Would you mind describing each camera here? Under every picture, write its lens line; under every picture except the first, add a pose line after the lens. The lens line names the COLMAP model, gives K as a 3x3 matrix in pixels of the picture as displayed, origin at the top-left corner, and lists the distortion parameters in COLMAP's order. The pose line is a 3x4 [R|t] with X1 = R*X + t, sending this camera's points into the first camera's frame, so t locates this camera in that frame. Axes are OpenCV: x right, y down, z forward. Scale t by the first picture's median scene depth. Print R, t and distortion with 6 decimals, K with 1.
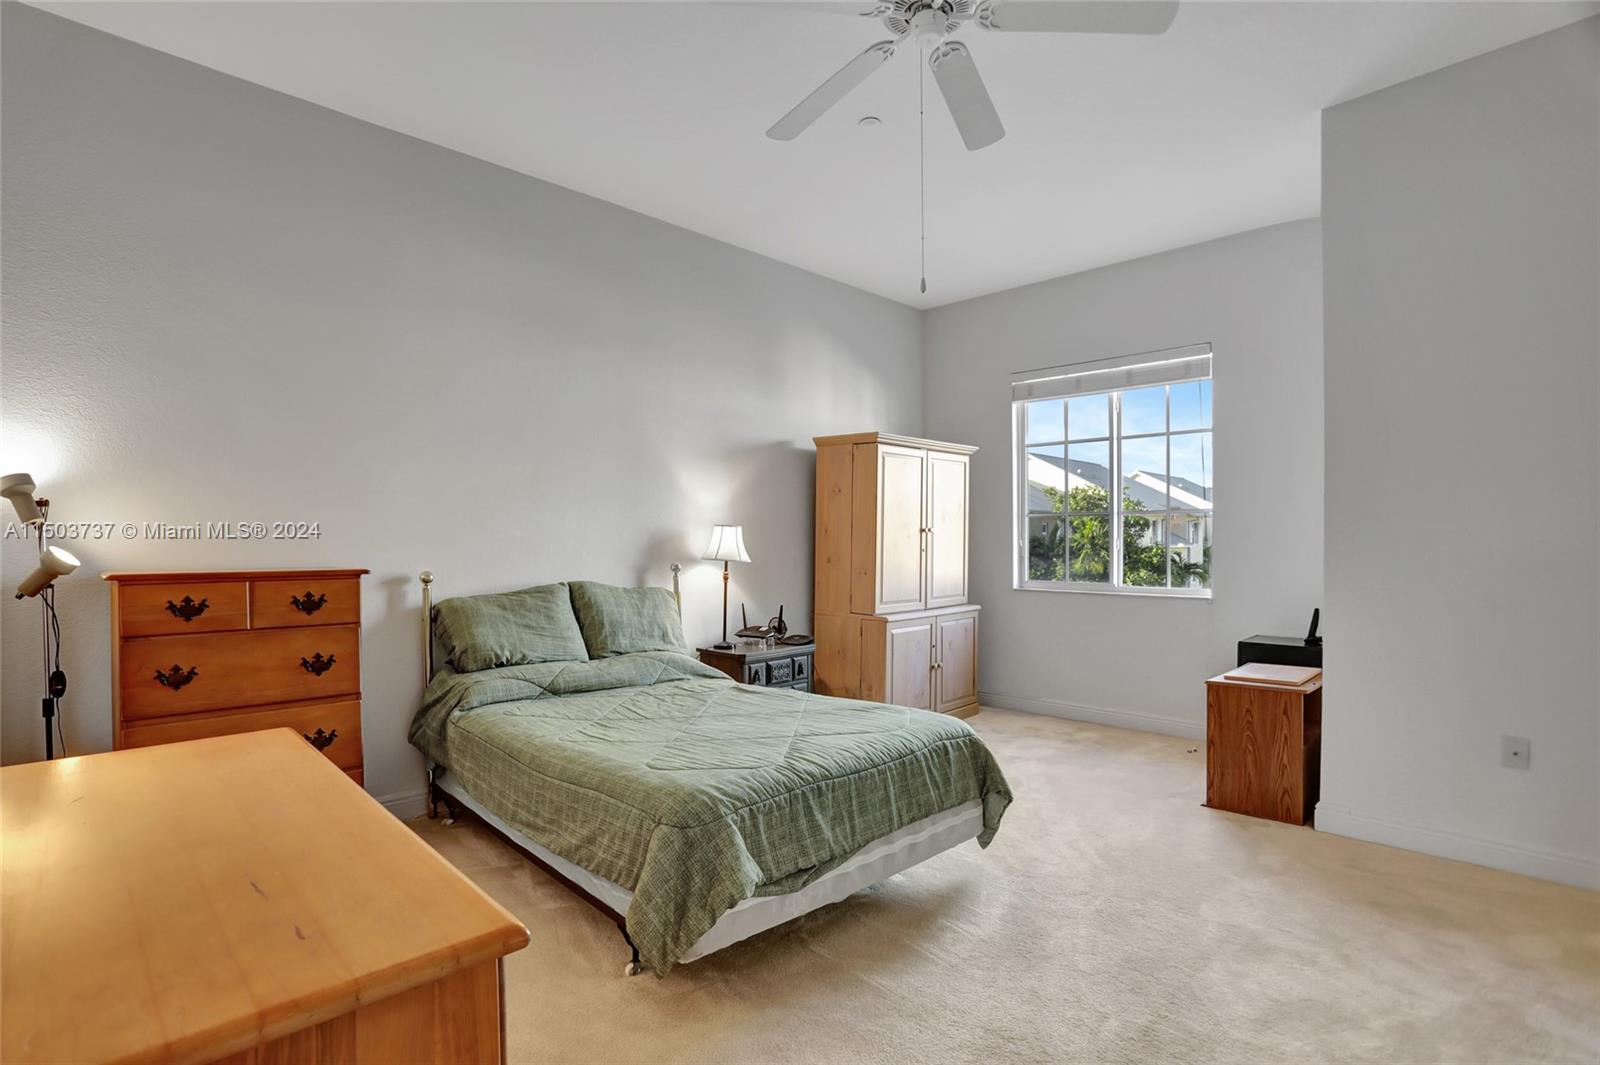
lens RADIAL K [[797.0, 0, 766.7], [0, 797.0, 537.1], [0, 0, 1]] dist [-0.086158, 0.055825]
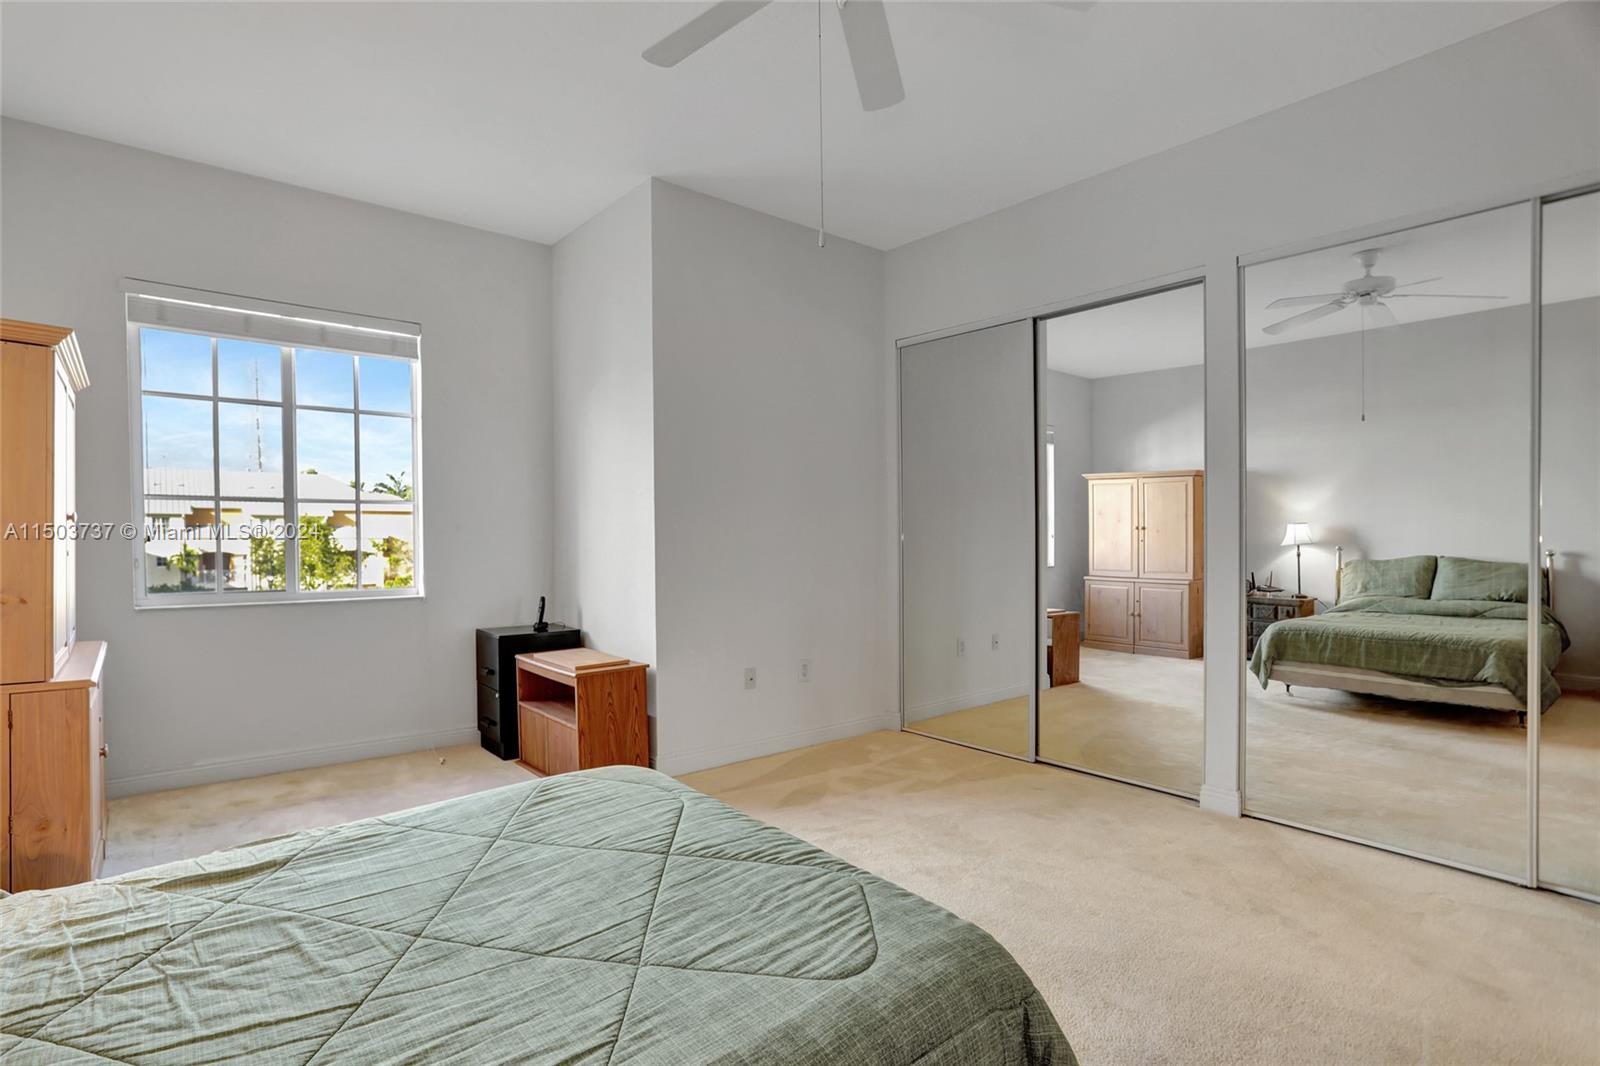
lens RADIAL K [[797.0, 0, 766.7], [0, 797.0, 537.6], [0, 0, 1]] dist [-0.086158, 0.055825]
pose [[0.092460, -0.005269, 0.995702, -0.446728], [-0.003616, 0.999978, 0.005628, 0.000599], [-0.995710, -0.004121, 0.092439, 0.681303]]
